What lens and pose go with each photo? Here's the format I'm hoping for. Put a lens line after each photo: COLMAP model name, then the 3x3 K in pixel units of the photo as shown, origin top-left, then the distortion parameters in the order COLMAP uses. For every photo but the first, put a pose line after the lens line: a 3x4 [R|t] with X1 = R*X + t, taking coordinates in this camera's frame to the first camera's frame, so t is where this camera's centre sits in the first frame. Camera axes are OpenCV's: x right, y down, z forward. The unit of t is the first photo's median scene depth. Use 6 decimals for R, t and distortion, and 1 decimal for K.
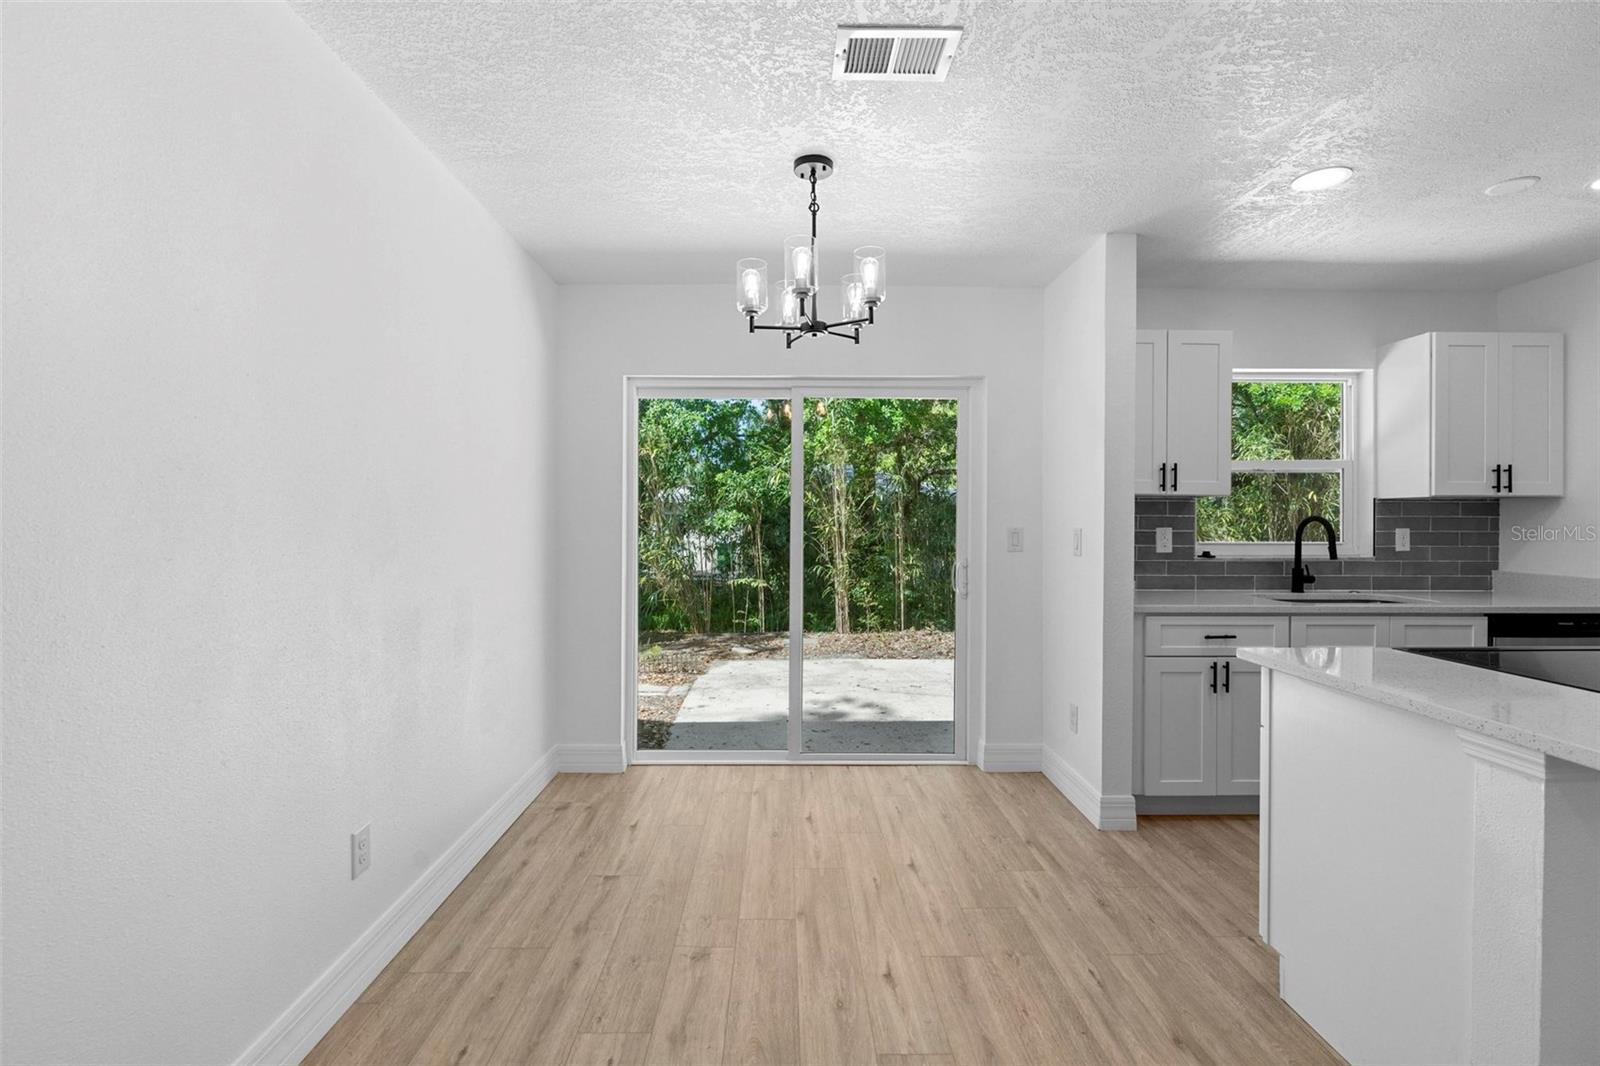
lens RADIAL K [[729.8, 0, 794.9], [0, 729.8, 519.2], [0, 0, 1]] dist [-0.010350, 0.005976]
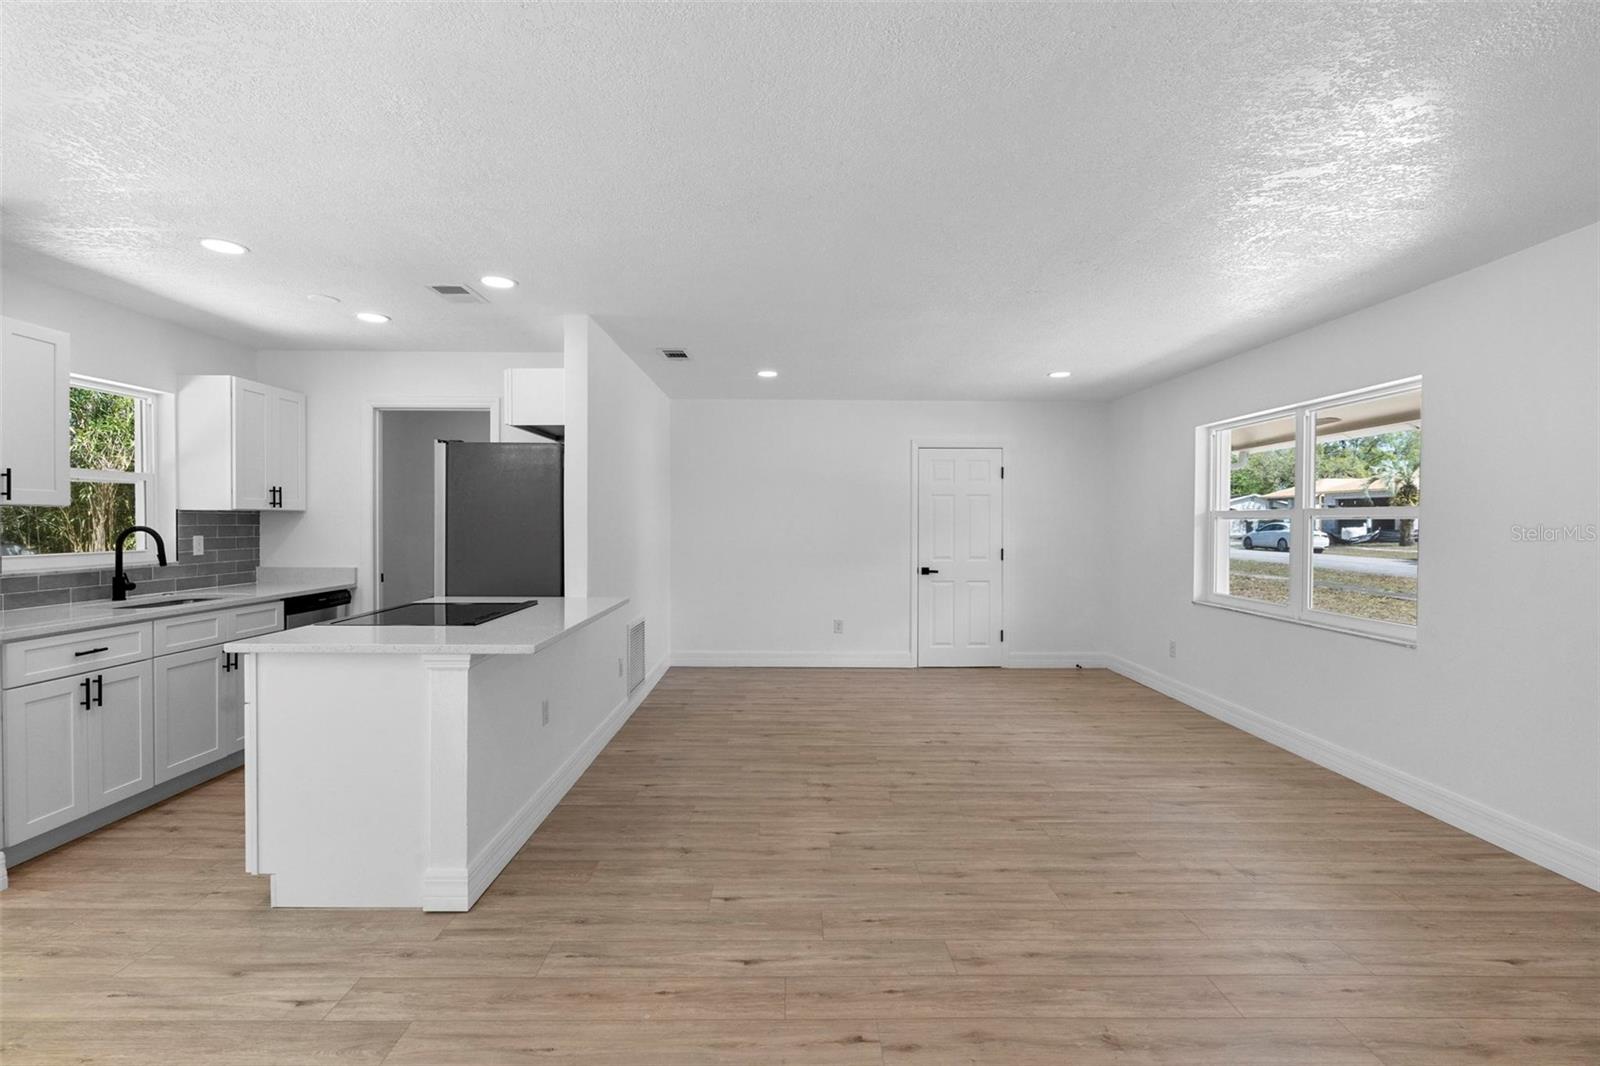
lens RADIAL K [[722.0, 0, 794.8], [0, 722.0, 531.2], [0, 0, 1]] dist [-0.009802, 0.002905]
pose [[0.008356, -0.016221, 0.999834, -0.375055], [-0.002056, 0.999866, 0.016239, -0.018689], [-0.999963, -0.002191, 0.008322, 0.043060]]
